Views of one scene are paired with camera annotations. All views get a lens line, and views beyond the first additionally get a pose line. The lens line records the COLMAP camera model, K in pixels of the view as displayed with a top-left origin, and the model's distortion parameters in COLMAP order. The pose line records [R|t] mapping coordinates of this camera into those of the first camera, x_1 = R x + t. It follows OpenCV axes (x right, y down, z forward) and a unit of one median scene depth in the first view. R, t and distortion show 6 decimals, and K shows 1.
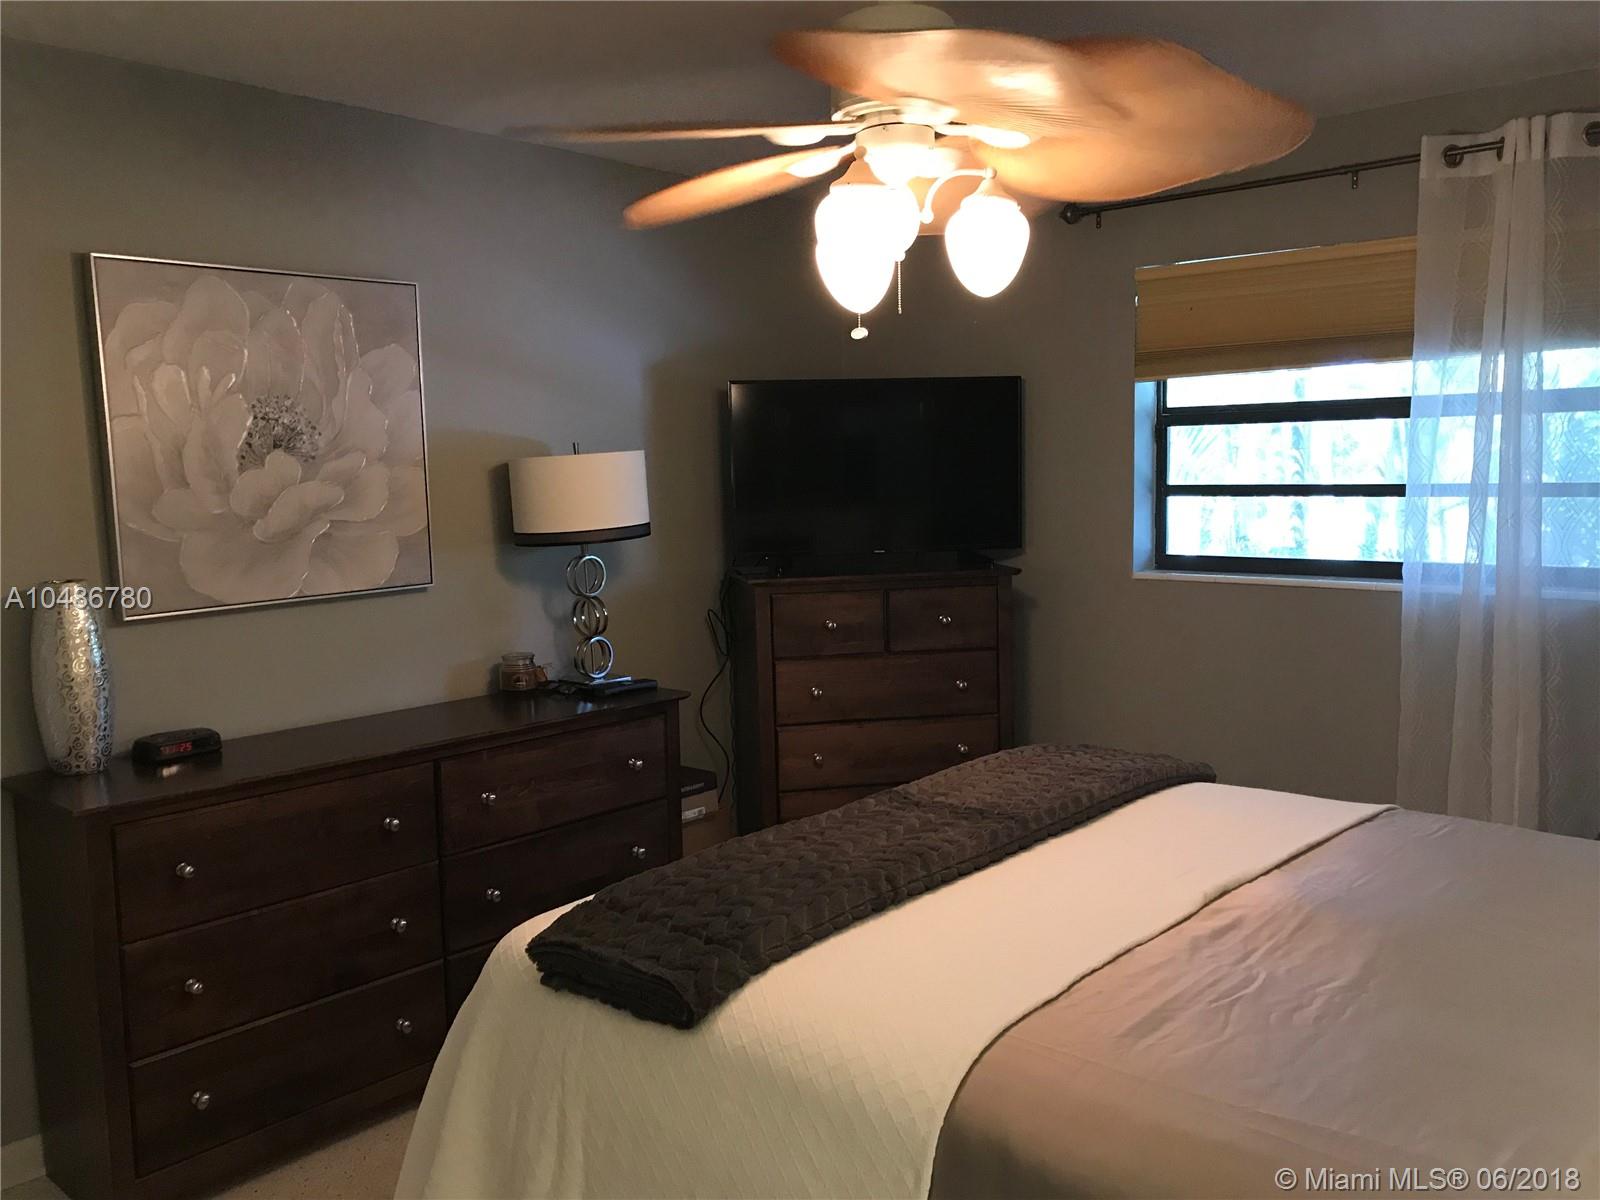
lens RADIAL K [[1350.8, 0, 800.0], [0, 1350.8, 600.0], [0, 0, 1]] dist [0.043441, -0.005553]
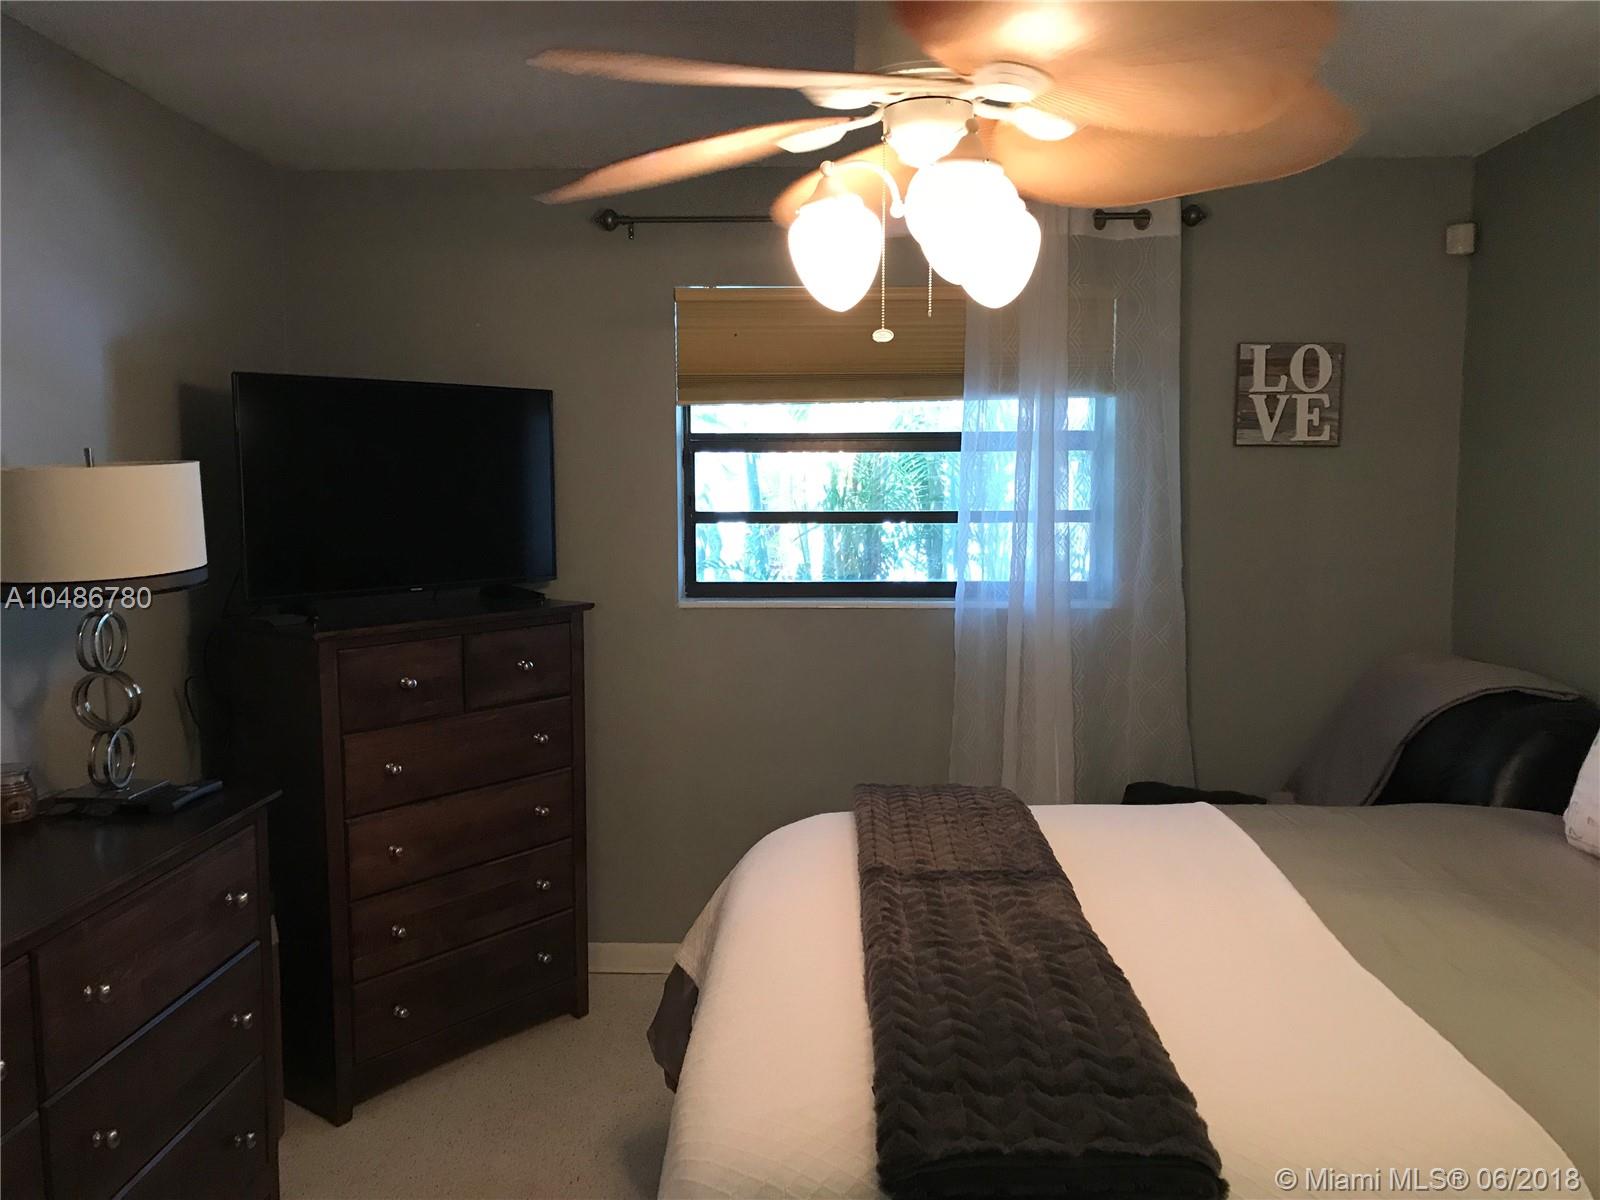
lens RADIAL K [[1299.4, 0, 800.0], [0, 1299.4, 600.0], [0, 0, 1]] dist [0.064420, -0.002834]
pose [[0.760215, -0.041489, 0.648346, -0.332266], [0.055150, 0.998478, -0.000771, -0.018865], [-0.647327, 0.036342, 0.761346, 0.274737]]
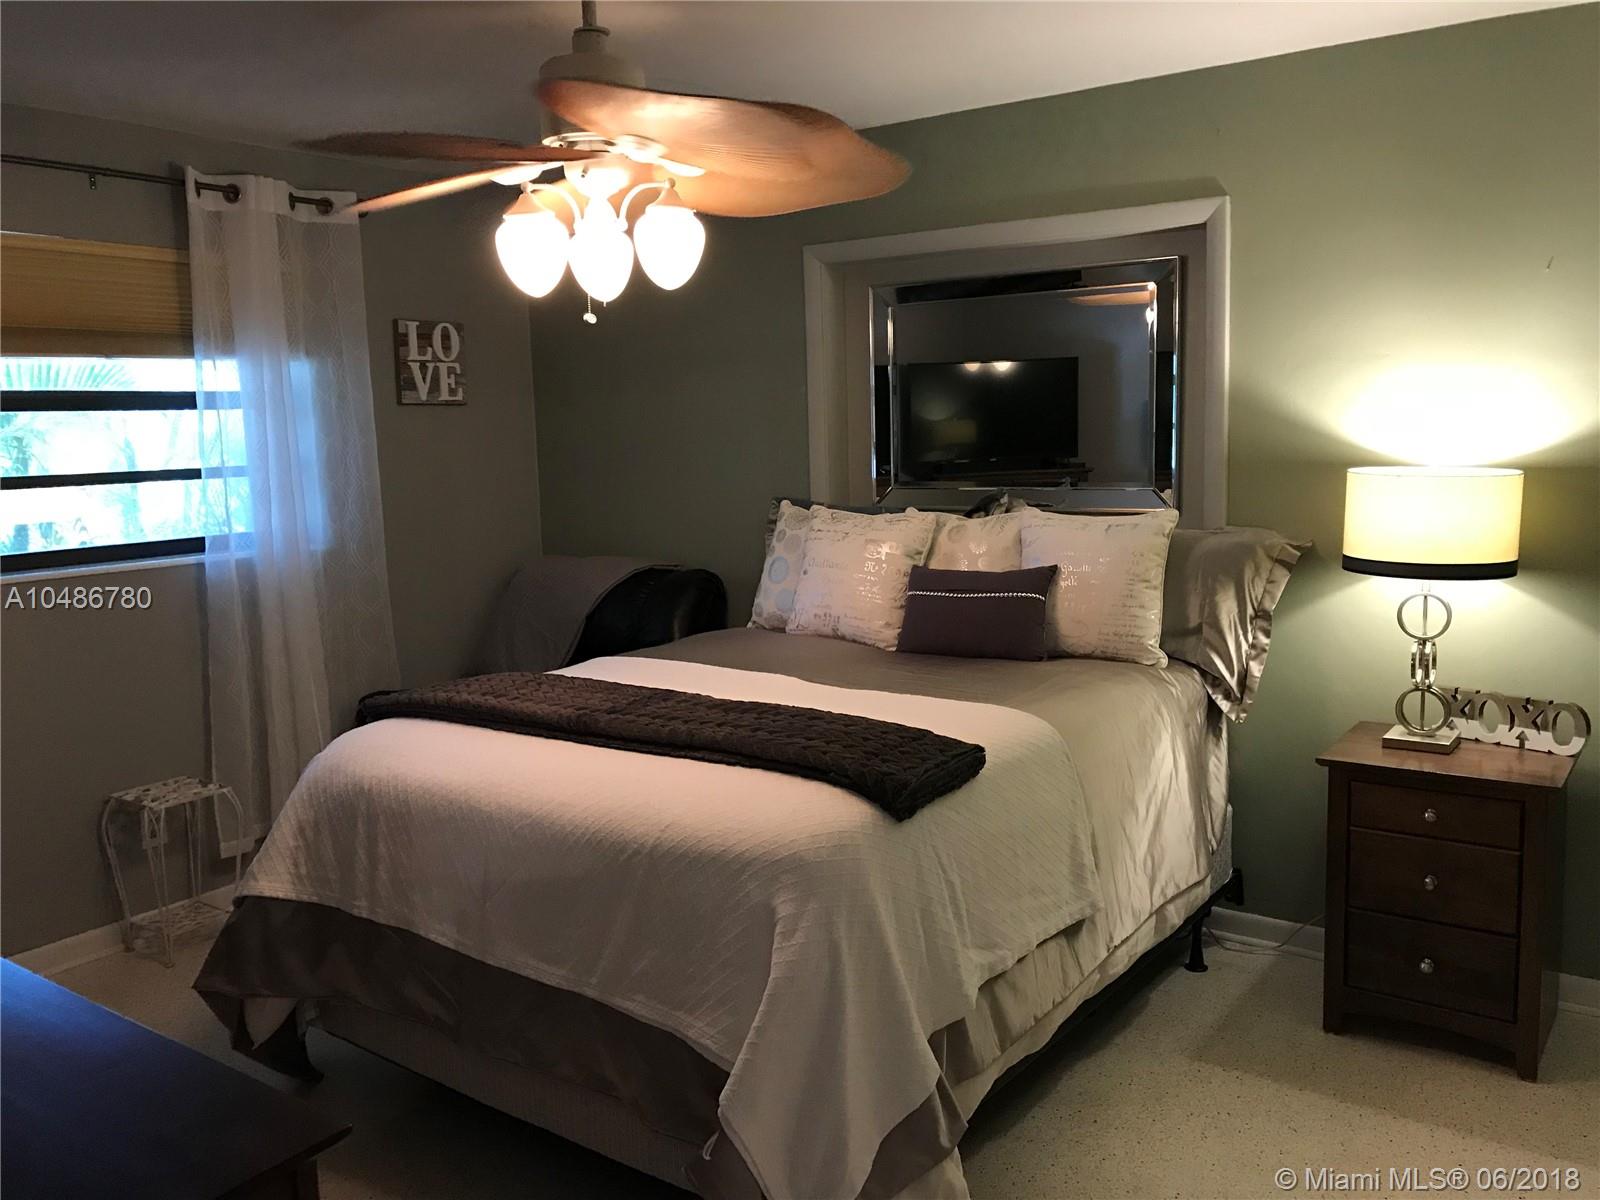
lens RADIAL K [[1278.3, 0, 800.0], [0, 1278.3, 600.0], [0, 0, 1]] dist [-0.004747, 0.001201]
pose [[-0.112422, -0.108657, 0.987702, -0.661064], [0.143167, 0.981861, 0.124310, -0.036522], [-0.983293, 0.155381, -0.094826, 0.610594]]
